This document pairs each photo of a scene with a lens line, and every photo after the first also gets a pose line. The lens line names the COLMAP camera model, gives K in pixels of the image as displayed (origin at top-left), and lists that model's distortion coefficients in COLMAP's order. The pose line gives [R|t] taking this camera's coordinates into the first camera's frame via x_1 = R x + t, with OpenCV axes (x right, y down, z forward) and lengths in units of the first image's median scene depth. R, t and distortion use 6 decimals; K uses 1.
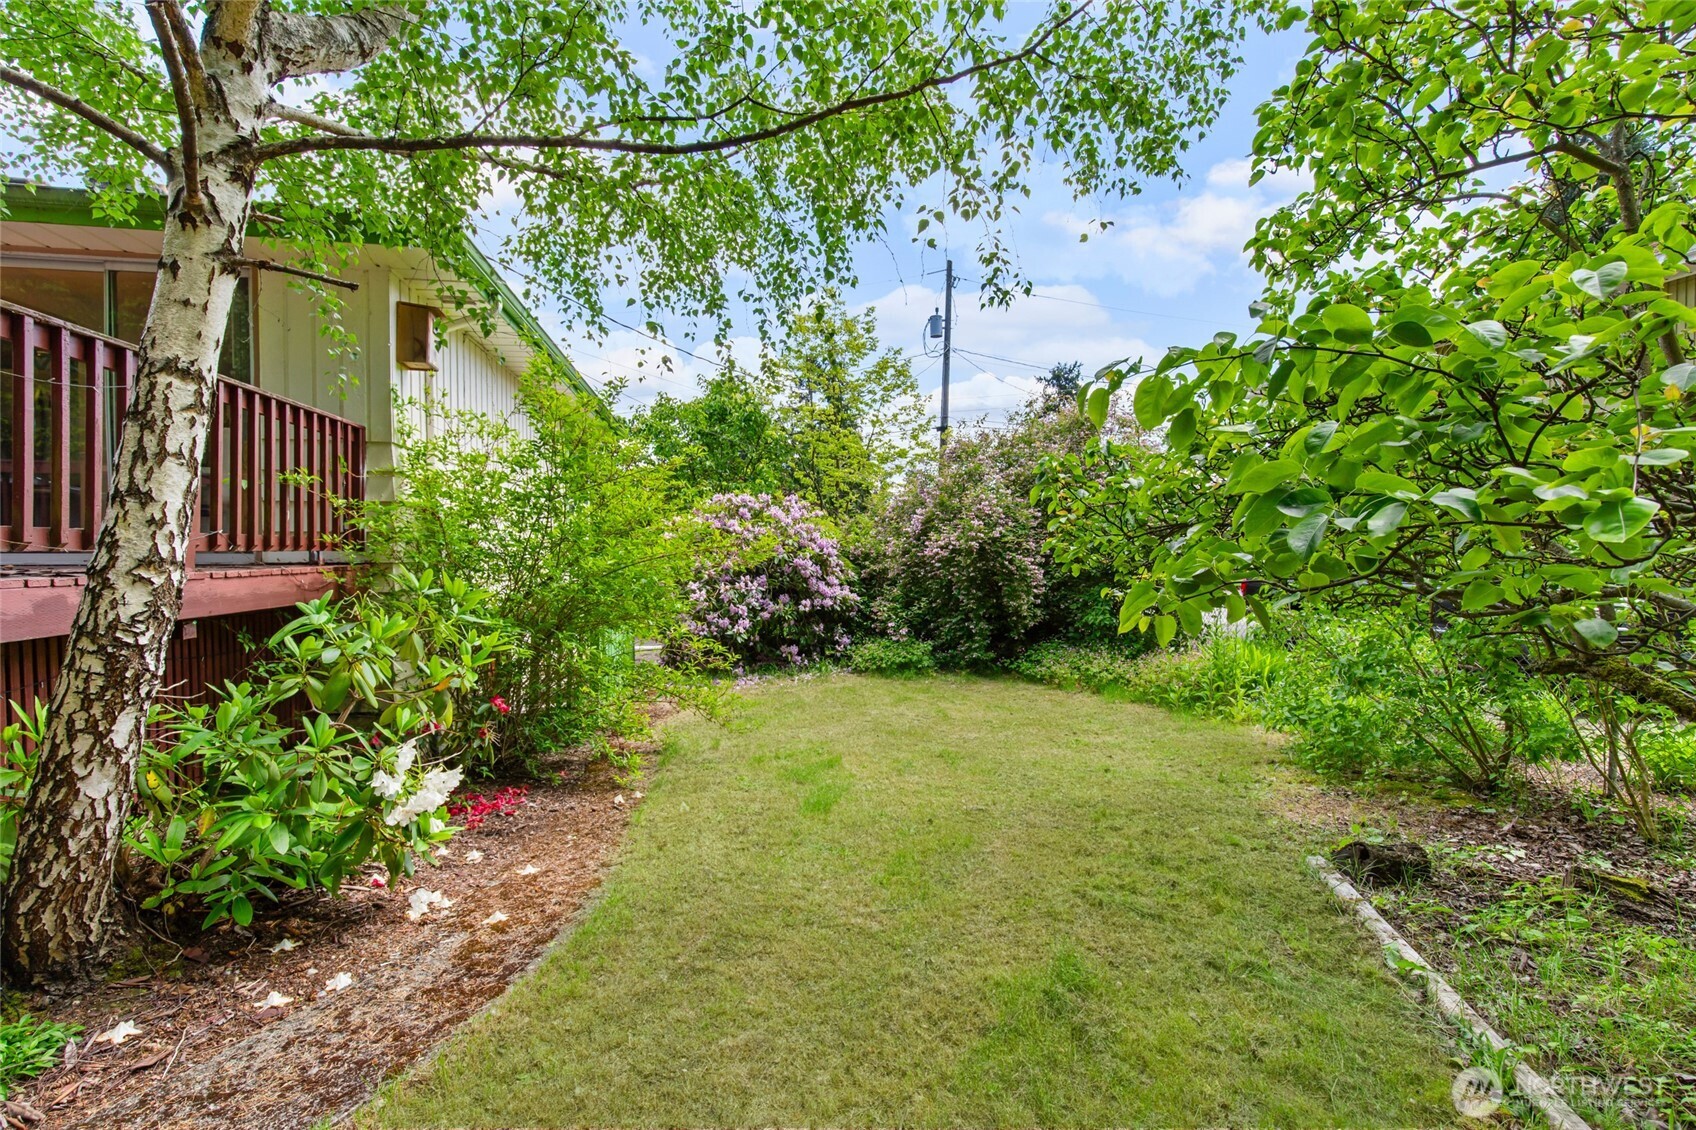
lens RADIAL K [[758.3, 0, 847.0], [0, 758.3, 565.3], [0, 0, 1]] dist [0.006154, -0.001491]
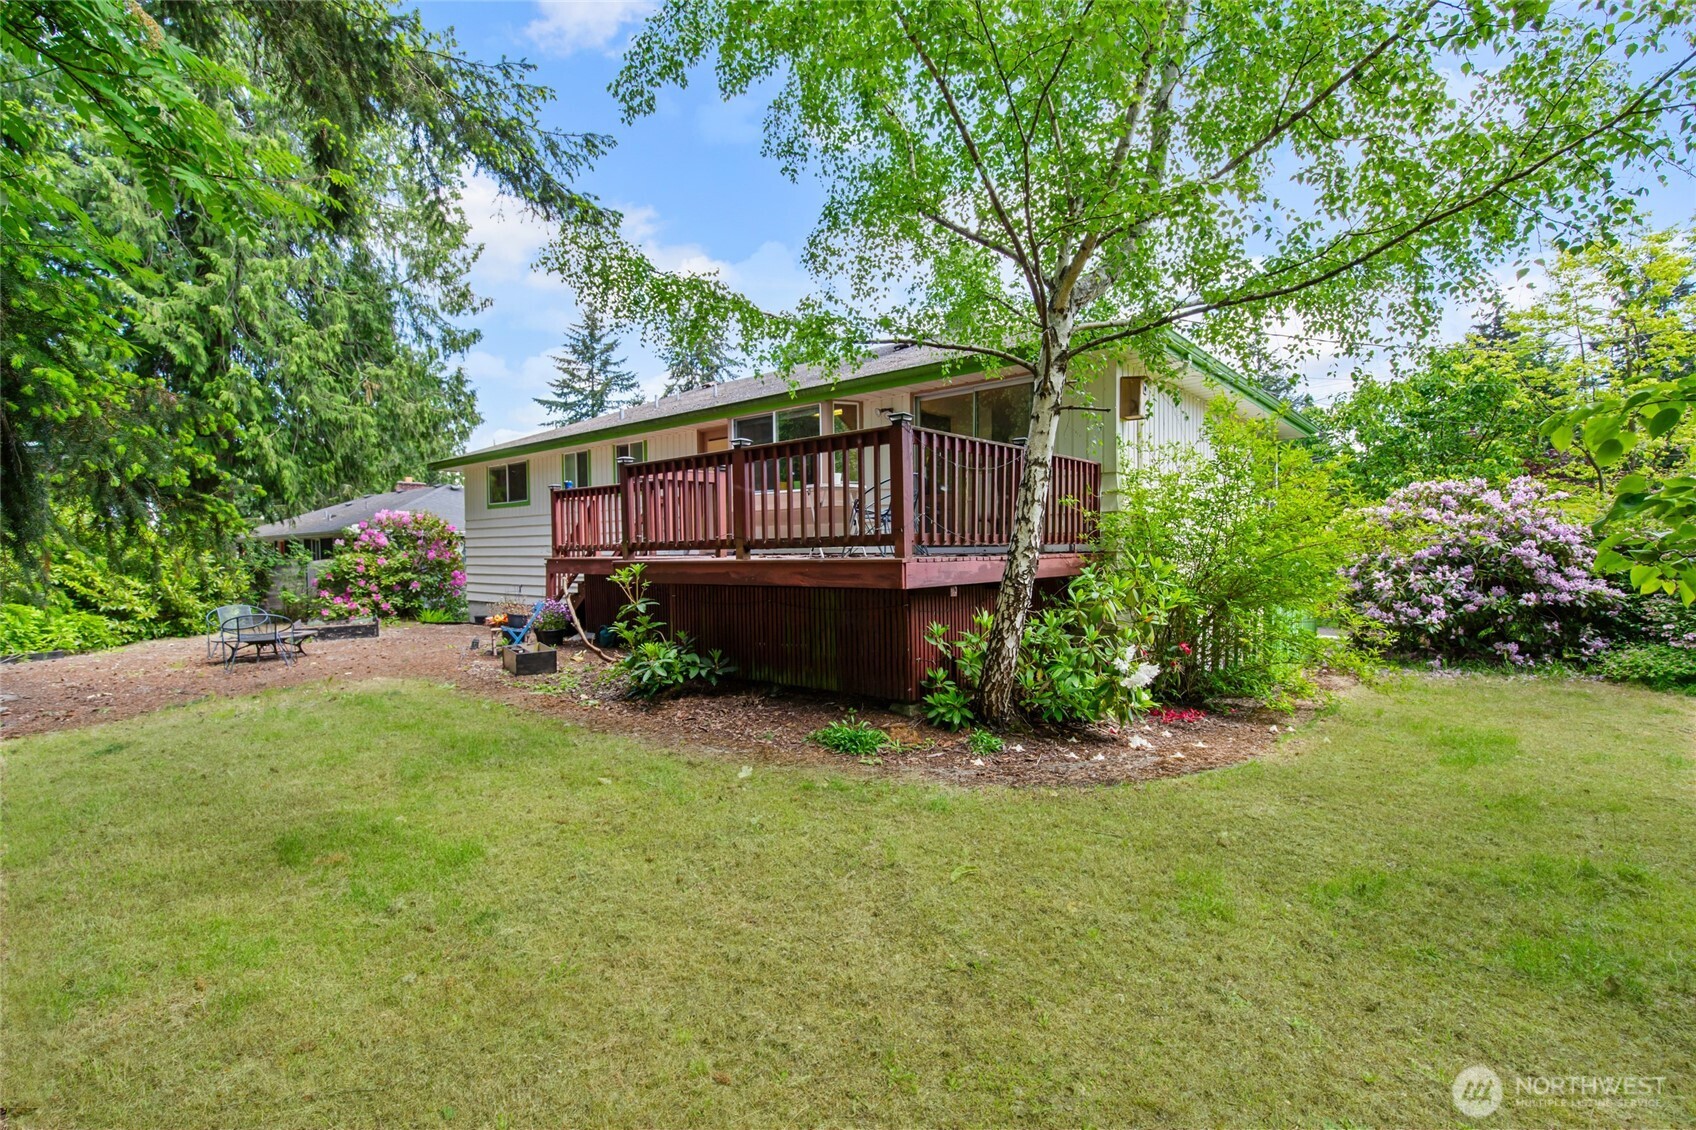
lens RADIAL K [[758.3, 0, 845.6], [0, 758.3, 568.9], [0, 0, 1]] dist [0.006154, -0.001491]
pose [[0.648782, 0.012013, -0.760880, 0.222875], [-0.002652, 0.999905, 0.013526, 0.013335], [0.760970, -0.006757, 0.648752, -0.430873]]
